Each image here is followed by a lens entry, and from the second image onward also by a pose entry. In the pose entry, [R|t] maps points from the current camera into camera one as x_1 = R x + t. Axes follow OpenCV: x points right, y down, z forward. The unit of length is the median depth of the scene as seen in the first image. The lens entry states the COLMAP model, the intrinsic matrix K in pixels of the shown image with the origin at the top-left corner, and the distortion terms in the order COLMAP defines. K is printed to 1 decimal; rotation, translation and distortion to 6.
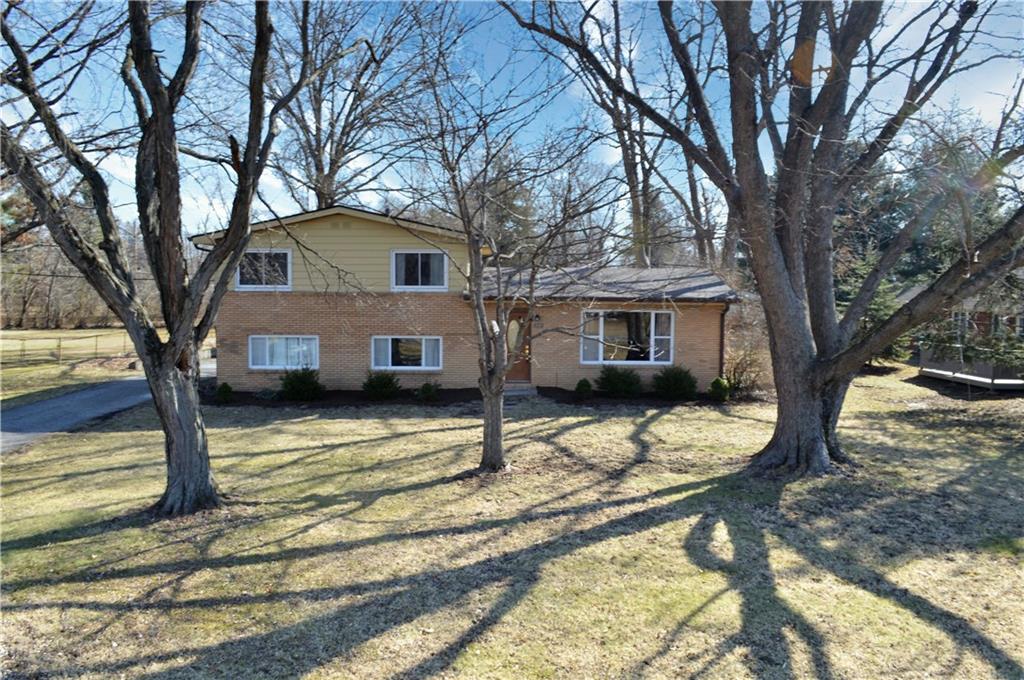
lens RADIAL K [[795.2, 0, 490.5], [0, 795.2, 342.2], [0, 0, 1]] dist [-0.080463, 0.002753]
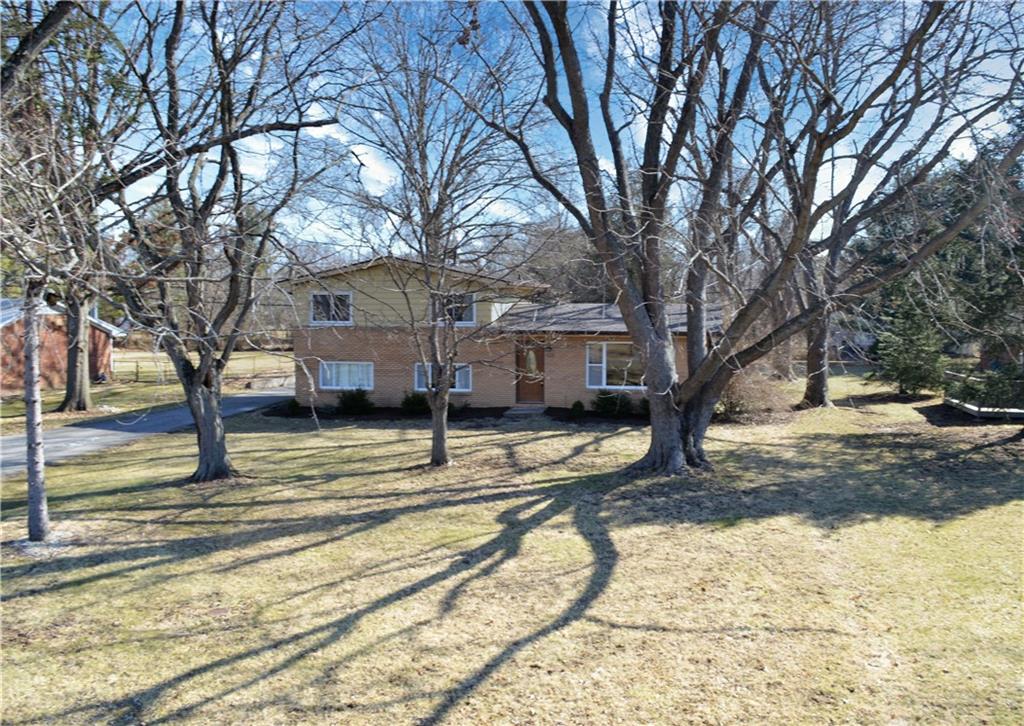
lens RADIAL K [[823.4, 0, 512.0], [0, 823.4, 363.0], [0, 0, 1]] dist [-0.088412, 0.001747]
pose [[0.984079, 0.007323, -0.177582, 0.273343], [-0.007795, 0.999968, -0.001960, -0.007882], [0.177562, 0.003313, 0.984104, -0.263520]]
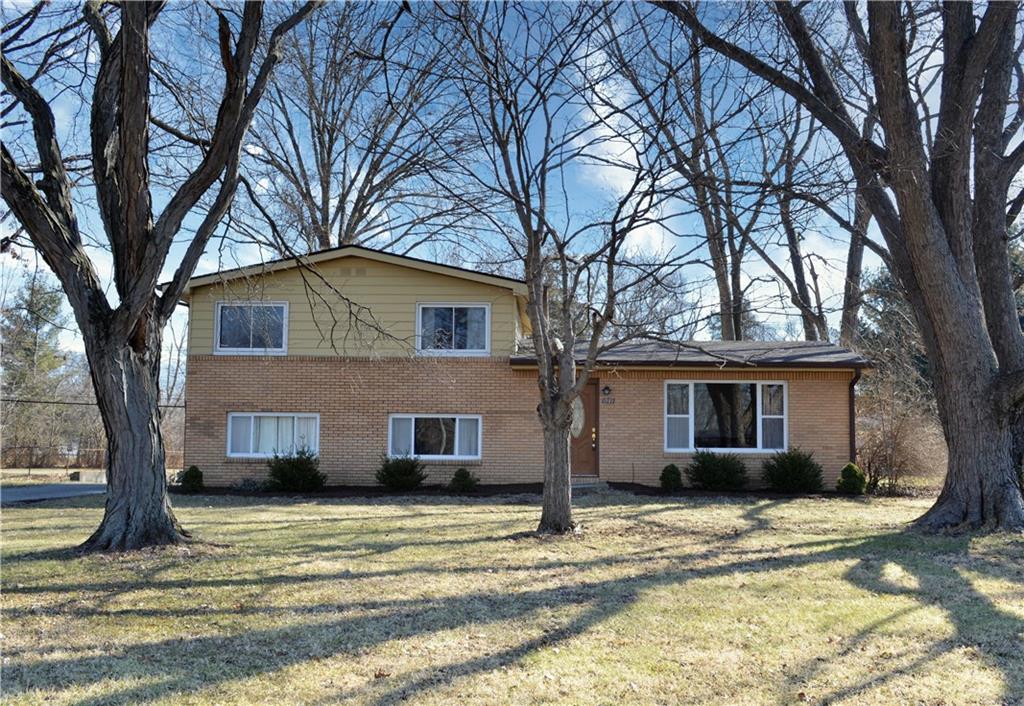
lens RADIAL K [[1002.9, 0, 512.0], [0, 1002.9, 353.0], [0, 0, 1]] dist [-0.060903, -0.012438]
pose [[0.999744, 0.002124, -0.022536, -0.012830], [-0.005609, 0.987785, -0.155724, 0.103281], [0.021930, 0.155810, 0.987544, 0.054053]]
